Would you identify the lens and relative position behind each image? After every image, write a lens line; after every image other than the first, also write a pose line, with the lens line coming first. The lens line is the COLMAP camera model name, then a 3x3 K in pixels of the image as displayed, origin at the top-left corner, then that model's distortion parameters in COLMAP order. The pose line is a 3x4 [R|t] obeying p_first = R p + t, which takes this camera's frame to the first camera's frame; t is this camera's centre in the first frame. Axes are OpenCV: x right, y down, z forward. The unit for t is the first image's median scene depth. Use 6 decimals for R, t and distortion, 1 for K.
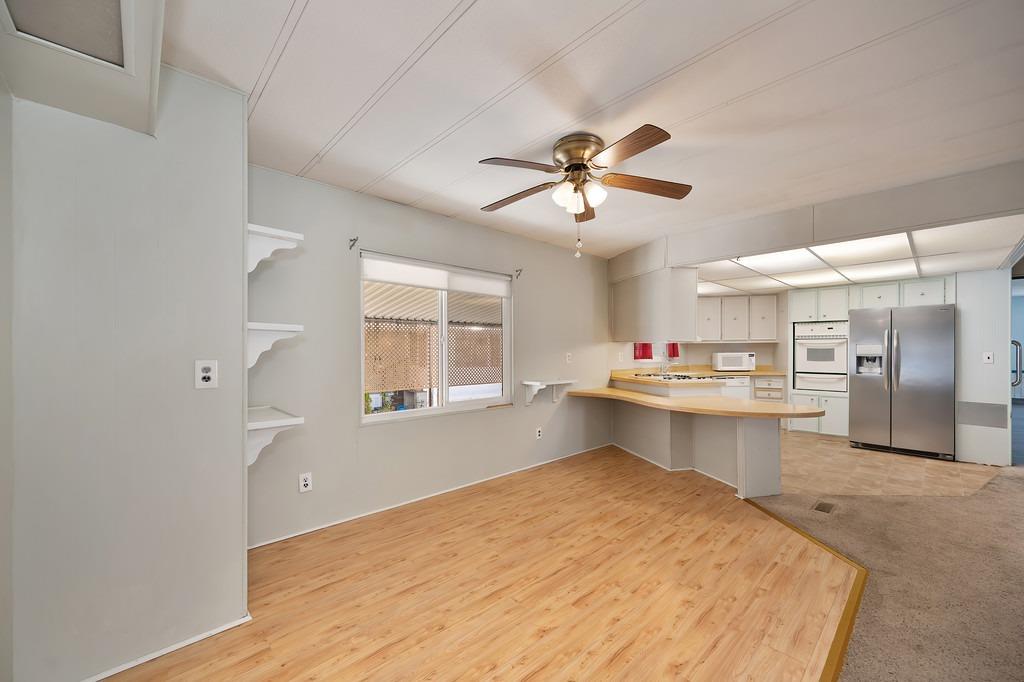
lens RADIAL K [[410.1, 0, 514.7], [0, 410.1, 349.1], [0, 0, 1]] dist [-0.004241, 0.001123]
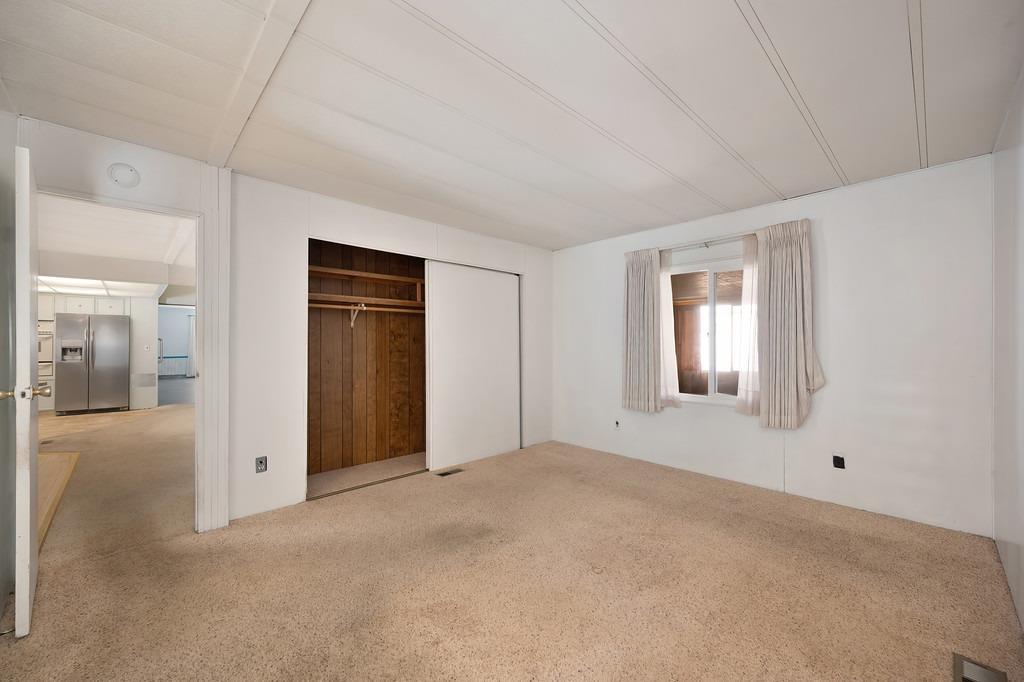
lens RADIAL K [[410.1, 0, 508.8], [0, 410.1, 339.4], [0, 0, 1]] dist [-0.004241, 0.001123]
pose [[0.022071, 0.004834, 0.999745, -0.474765], [-0.004236, 0.999980, -0.004742, -0.010571], [-0.999747, -0.004131, 0.022091, -0.498855]]
